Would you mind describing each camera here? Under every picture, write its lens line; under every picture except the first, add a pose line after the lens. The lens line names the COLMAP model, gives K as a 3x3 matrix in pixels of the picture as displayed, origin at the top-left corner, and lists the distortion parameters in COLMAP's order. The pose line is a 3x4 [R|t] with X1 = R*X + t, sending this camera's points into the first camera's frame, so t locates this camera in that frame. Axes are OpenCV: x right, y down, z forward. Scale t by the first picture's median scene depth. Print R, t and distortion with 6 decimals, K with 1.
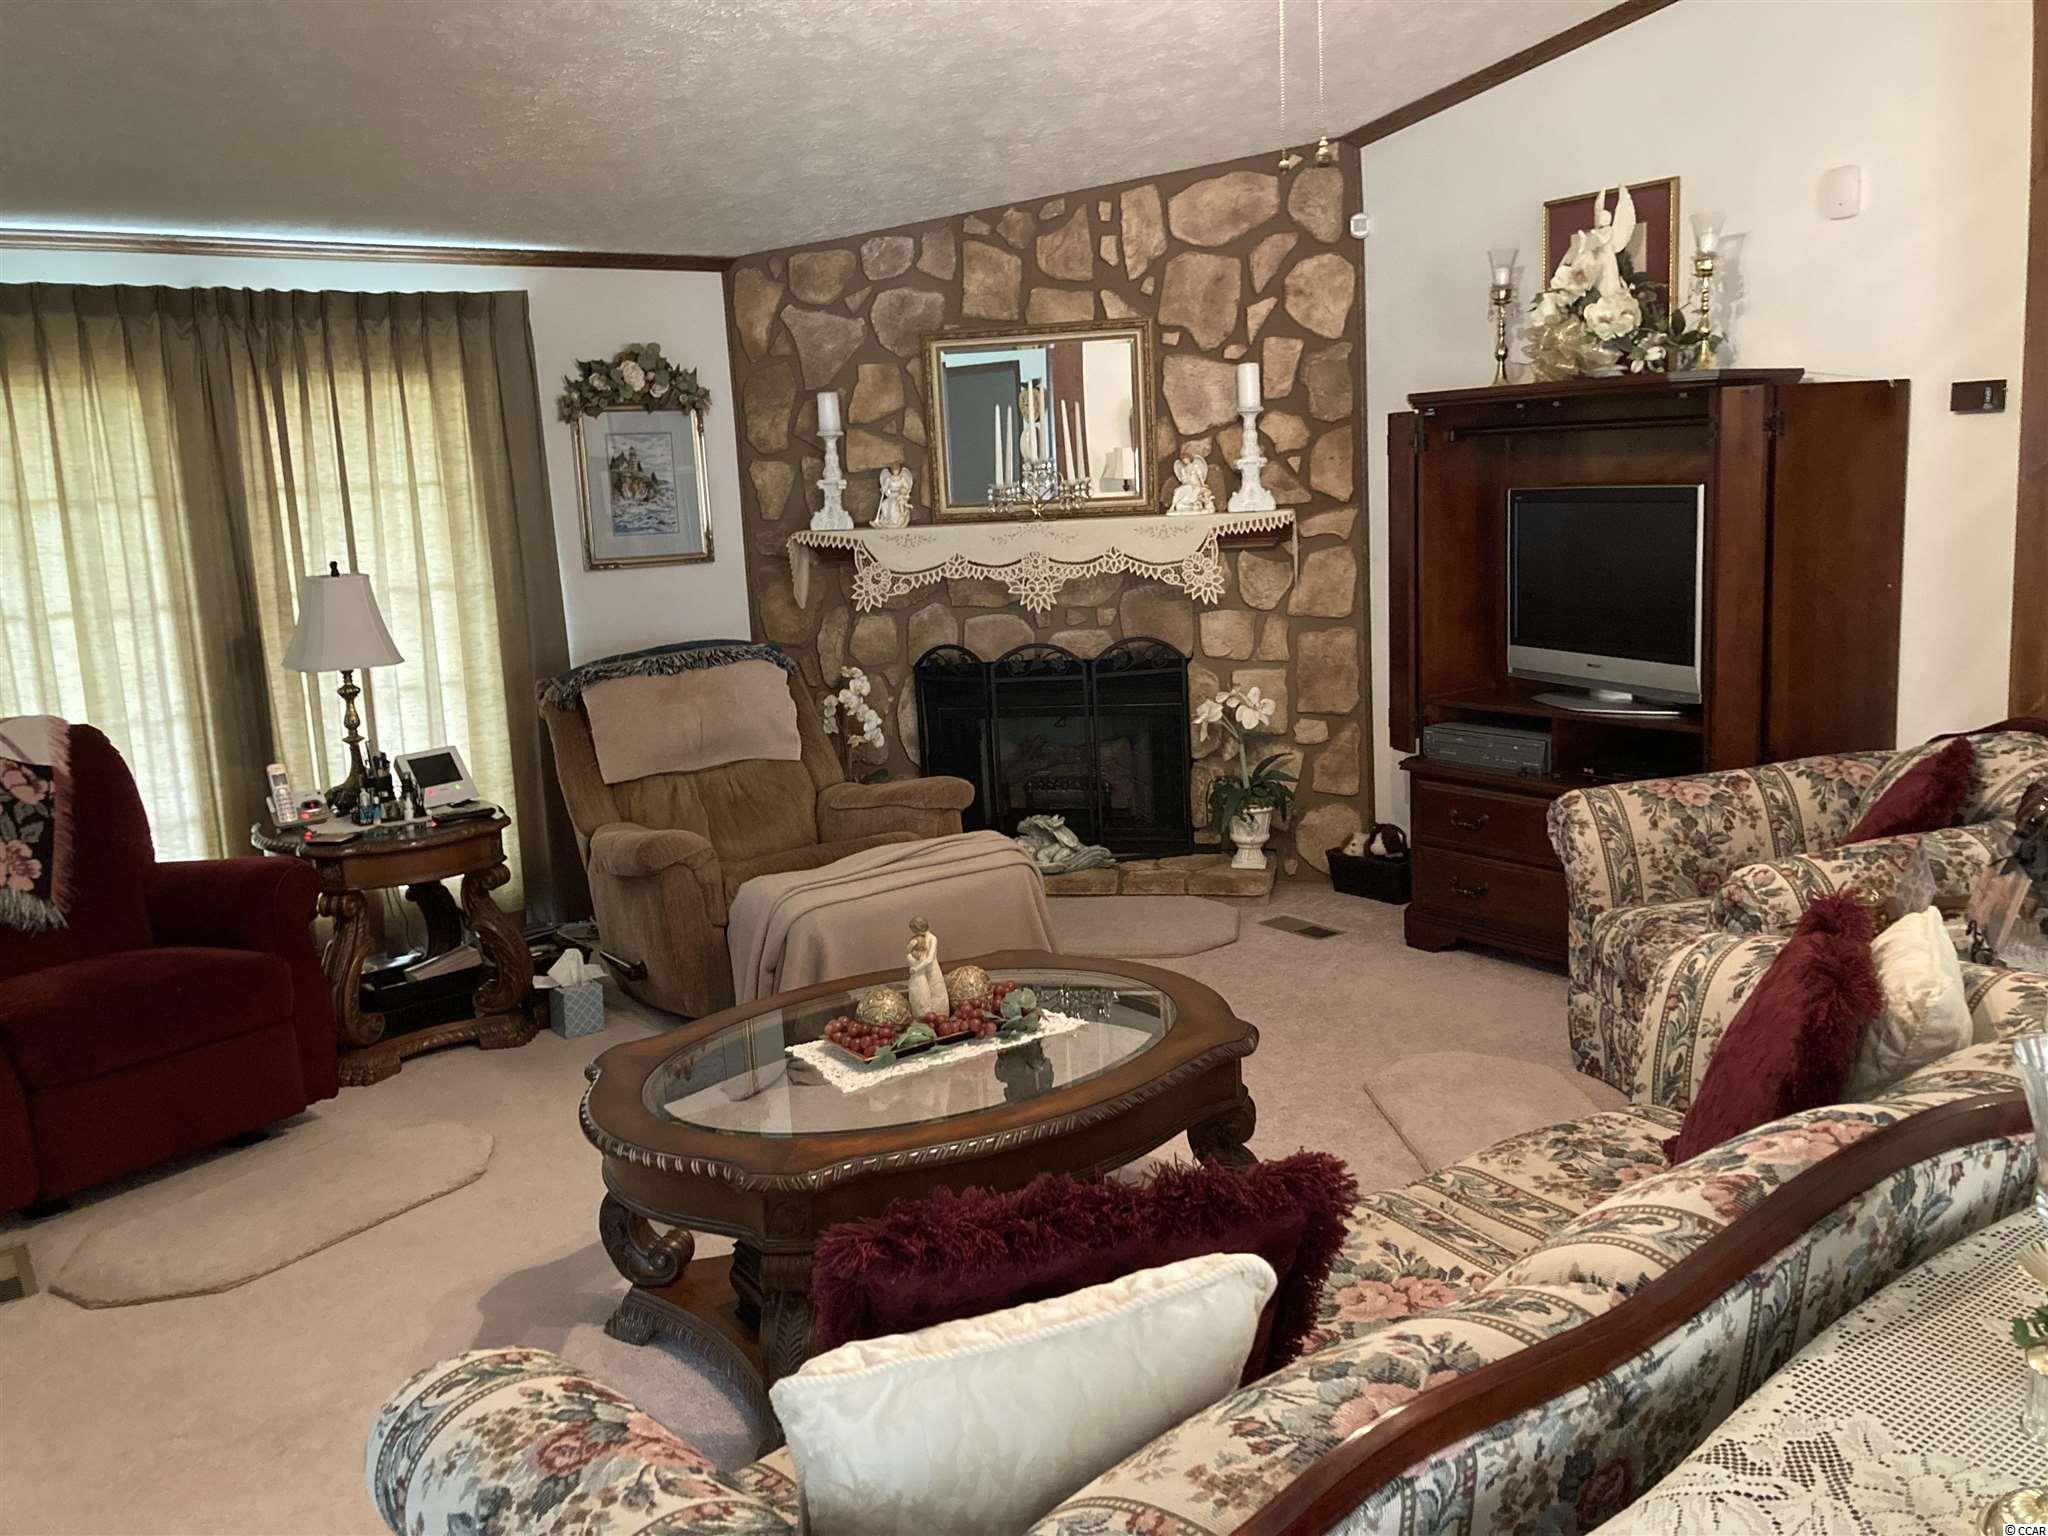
lens RADIAL K [[1666.7, 0, 1024.0], [0, 1666.7, 768.0], [0, 0, 1]] dist [-0.005023, 0.007100]
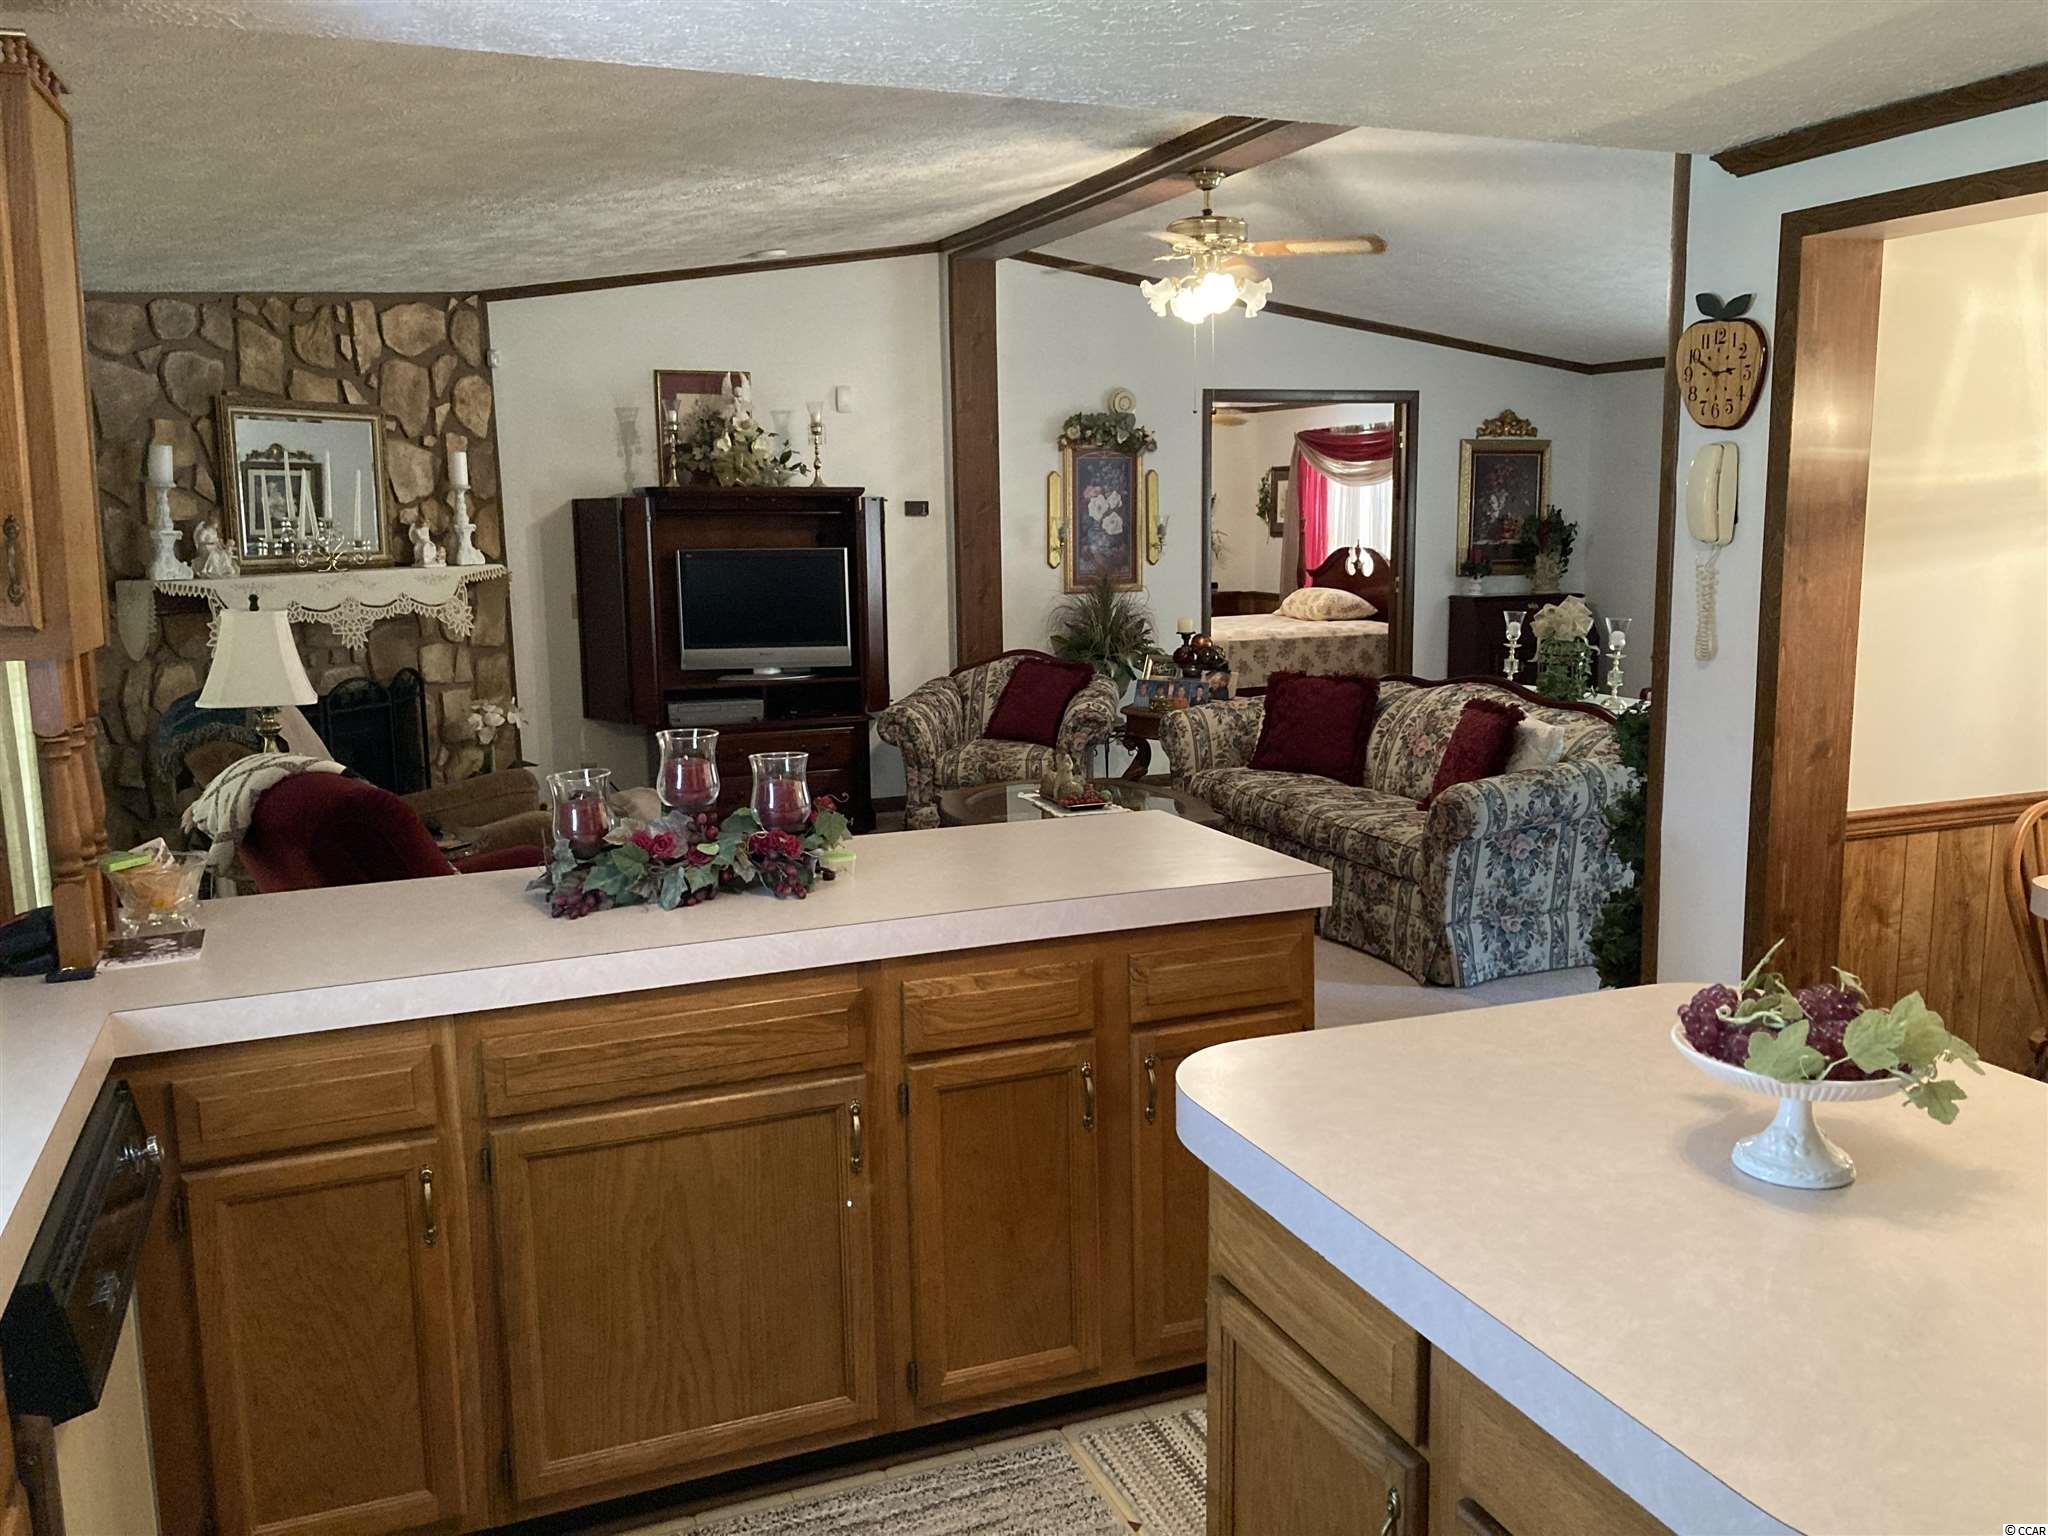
lens RADIAL K [[1666.7, 0, 1024.0], [0, 1666.7, 768.0], [0, 0, 1]] dist [-0.005023, 0.007100]
pose [[0.246581, -0.102397, 0.963697, -1.011763], [0.165436, 0.984254, 0.062251, -0.007730], [-0.954897, 0.144081, 0.259638, 0.269974]]
